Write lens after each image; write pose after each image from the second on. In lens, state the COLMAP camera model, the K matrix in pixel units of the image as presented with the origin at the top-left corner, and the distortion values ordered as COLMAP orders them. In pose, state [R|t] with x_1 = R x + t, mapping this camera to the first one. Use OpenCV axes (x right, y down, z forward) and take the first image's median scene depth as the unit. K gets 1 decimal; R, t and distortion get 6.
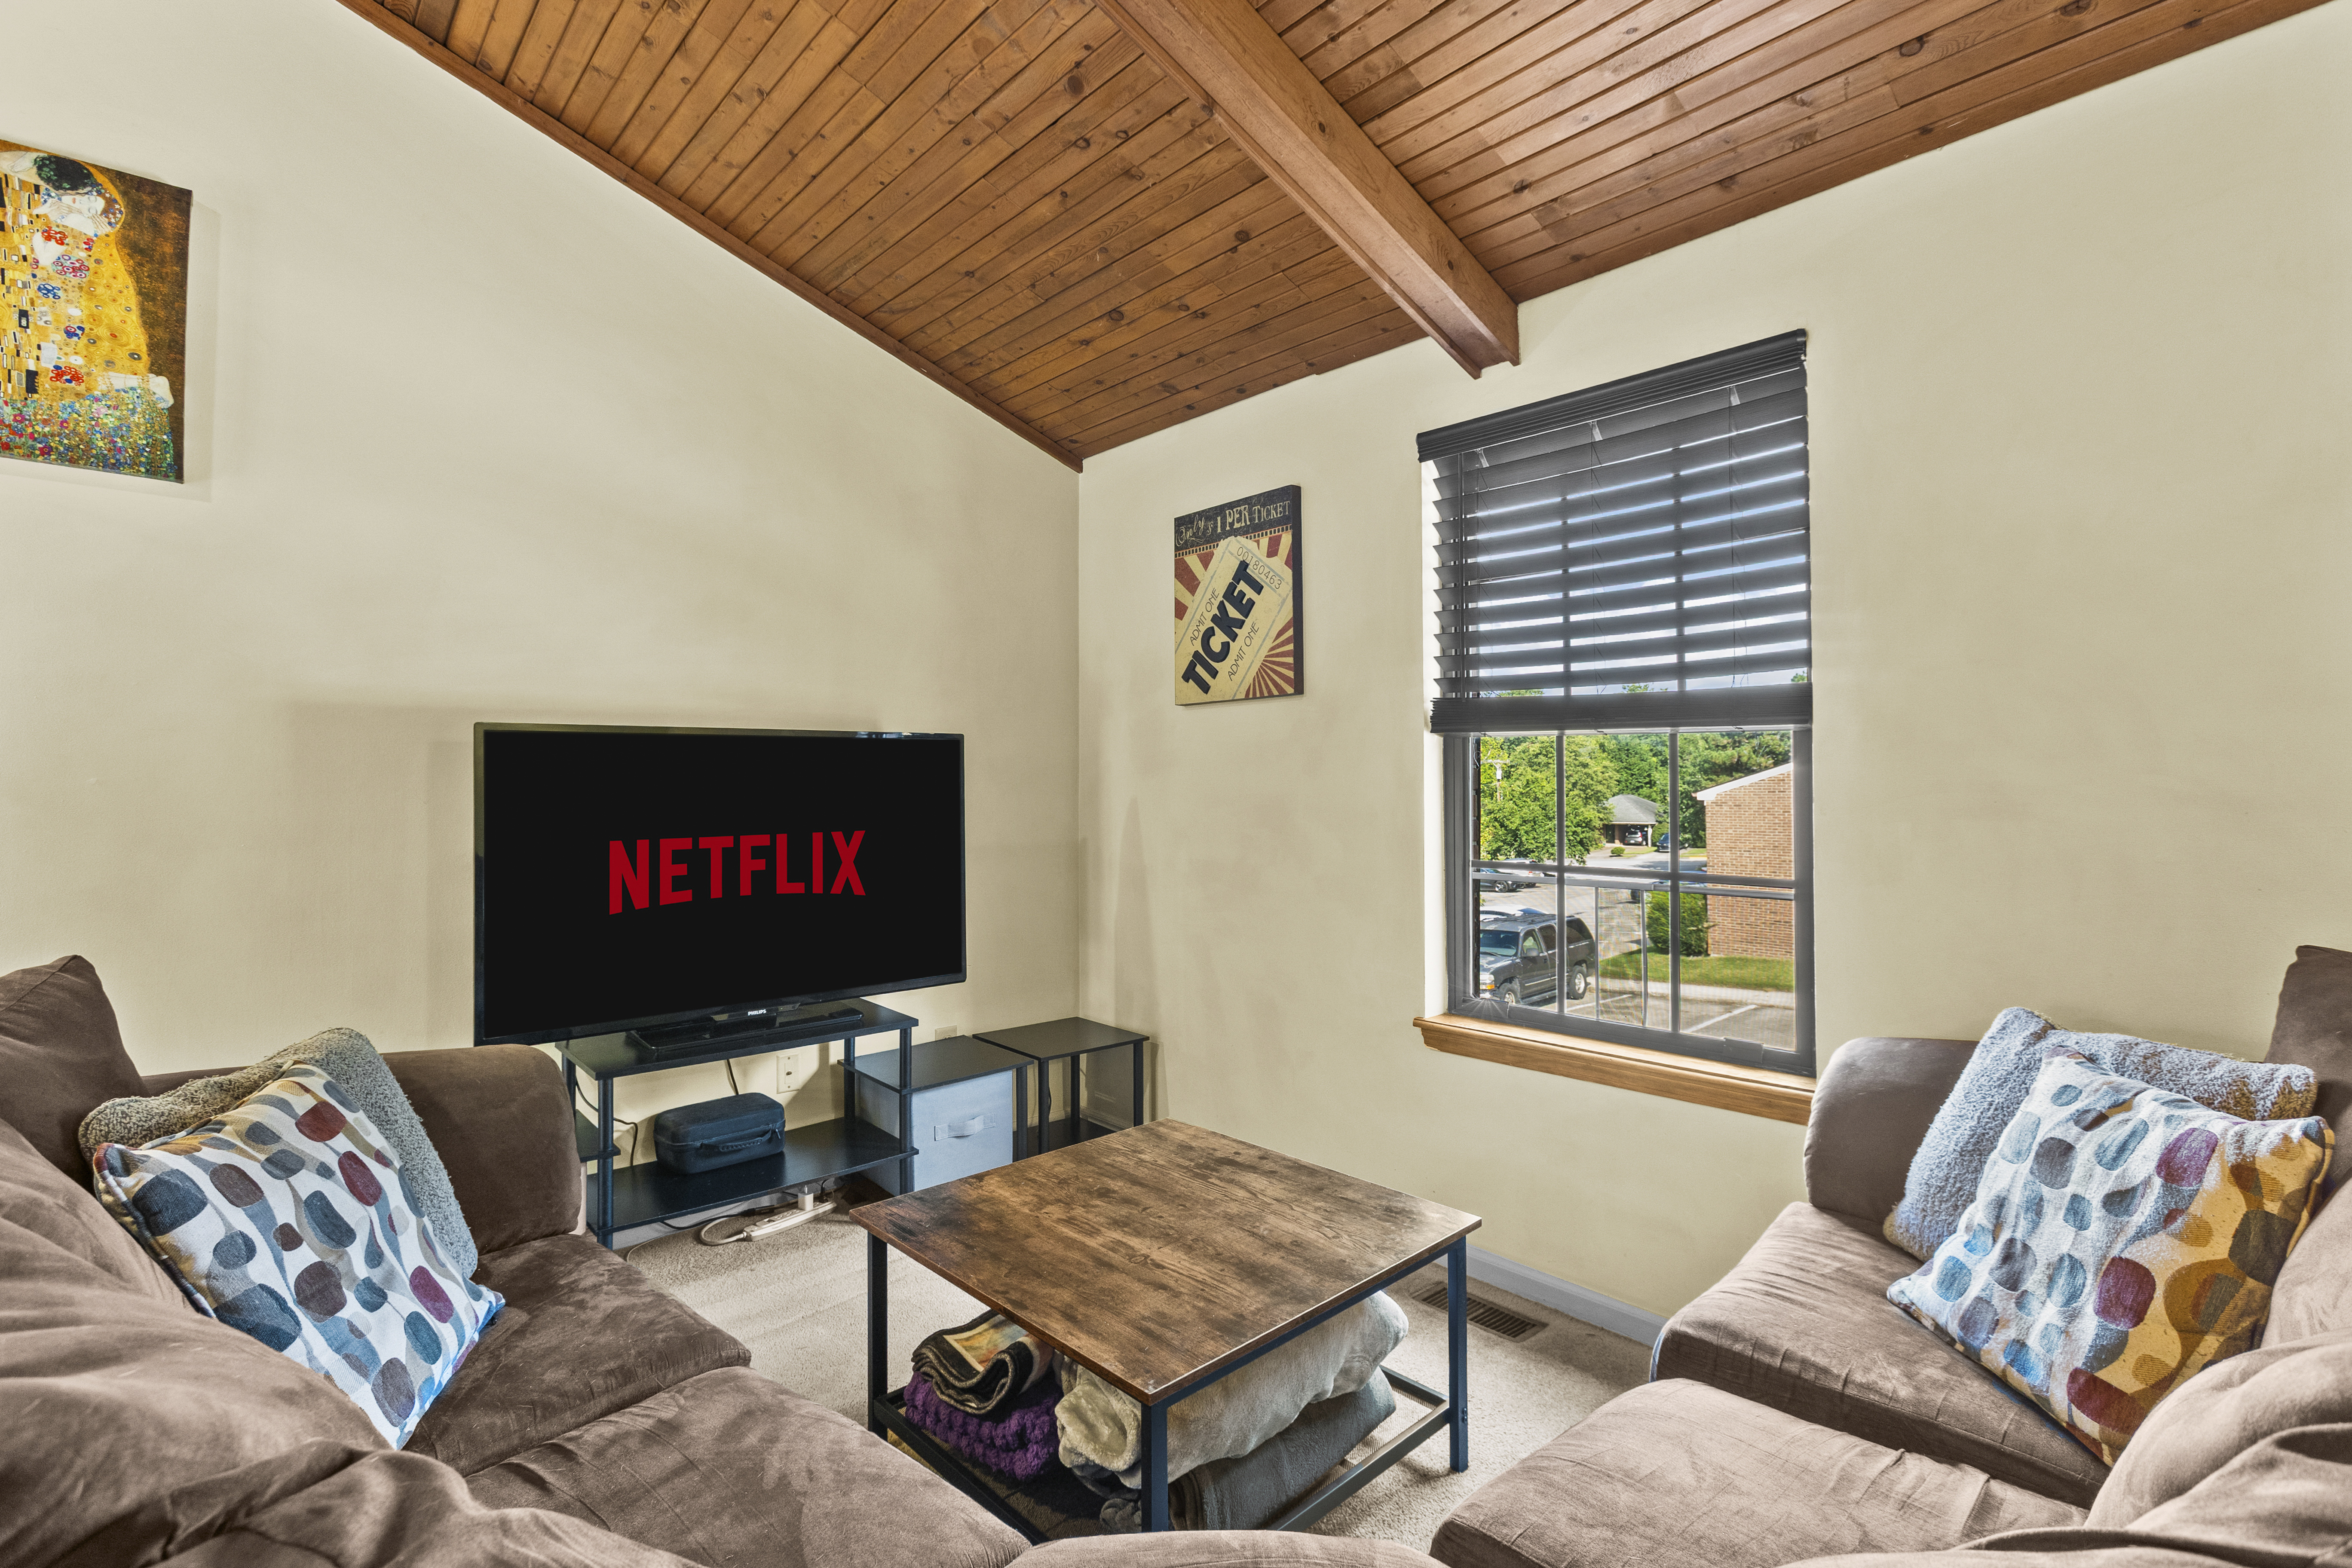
lens RADIAL K [[1053.6, 0, 1175.4], [0, 1053.6, 782.7], [0, 0, 1]] dist [0.005175, 0.000374]
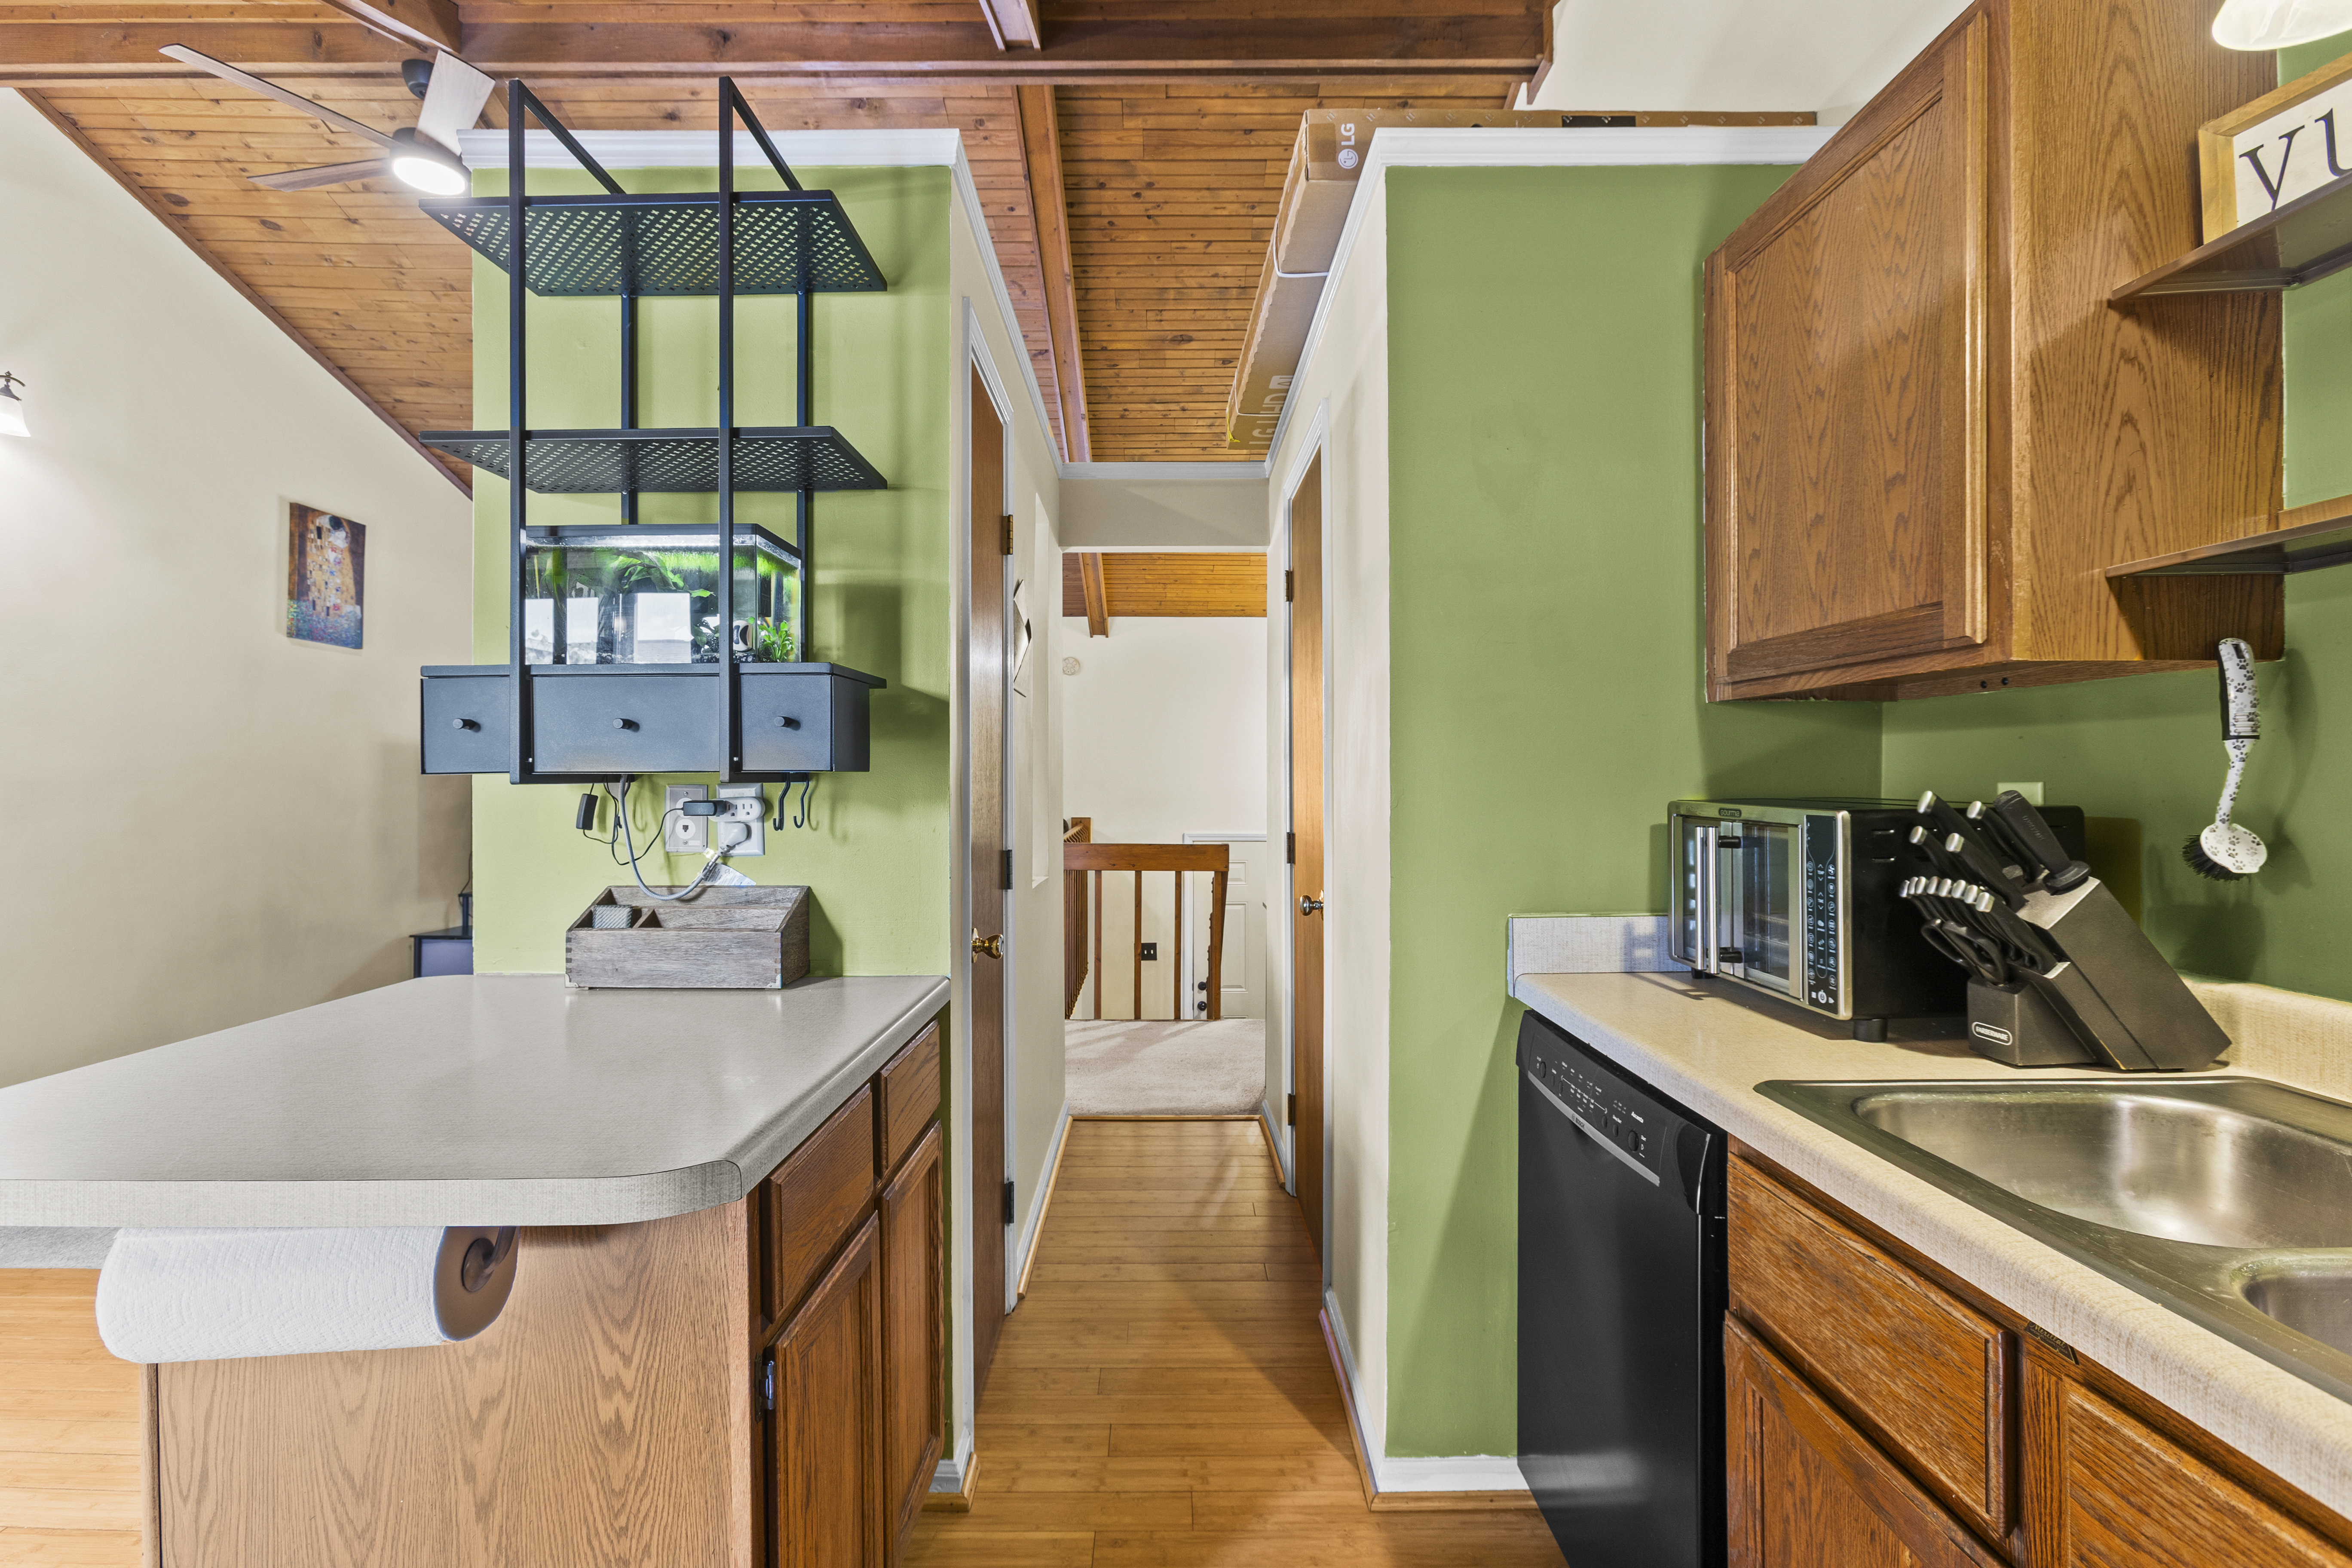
lens RADIAL K [[1053.6, 0, 1172.9], [0, 1053.6, 784.8], [0, 0, 1]] dist [0.005175, 0.000374]
pose [[0.675513, 0.004440, 0.737335, -1.480962], [-0.001587, 0.999988, -0.004567, 0.021576], [-0.737346, 0.001915, 0.675512, -1.932130]]
